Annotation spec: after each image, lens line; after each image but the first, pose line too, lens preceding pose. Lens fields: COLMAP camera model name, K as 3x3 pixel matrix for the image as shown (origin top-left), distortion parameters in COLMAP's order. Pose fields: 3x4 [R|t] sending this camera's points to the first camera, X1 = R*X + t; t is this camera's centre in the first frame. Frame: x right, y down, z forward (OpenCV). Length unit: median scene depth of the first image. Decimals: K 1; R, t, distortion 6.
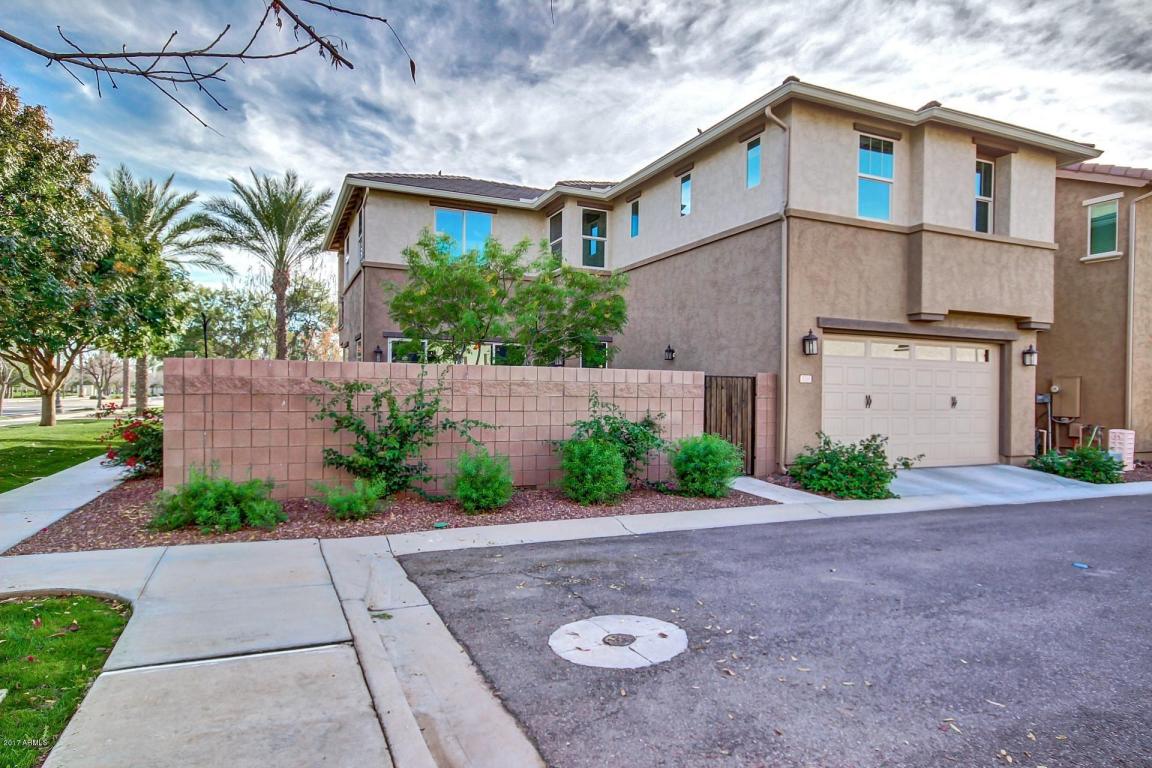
lens RADIAL K [[614.3, 0, 580.5], [0, 614.3, 394.7], [0, 0, 1]] dist [0.013898, 0.000235]
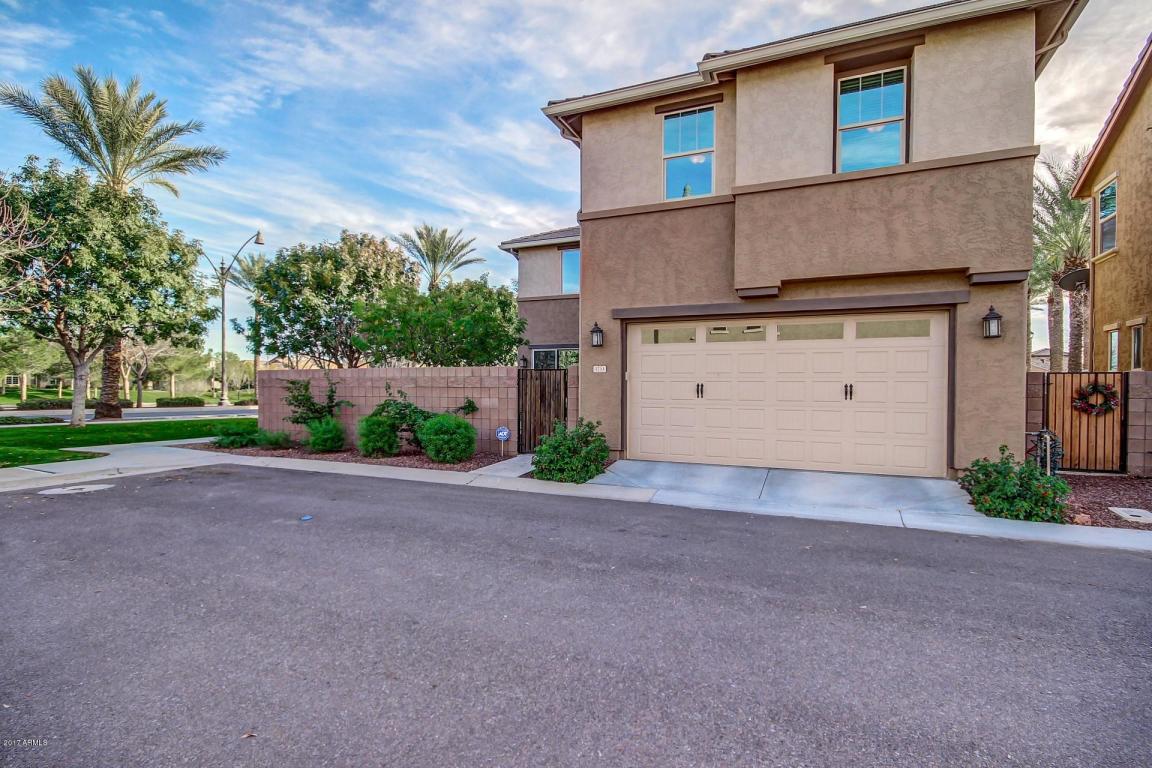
lens RADIAL K [[541.7, 0, 577.8], [0, 541.7, 397.7], [0, 0, 1]] dist [-0.001026, 0.000026]
pose [[0.695375, 0.002208, -0.718644, 0.974792], [-0.002067, 0.999997, 0.001073, 0.021901], [0.718644, 0.000739, 0.695377, 0.310180]]
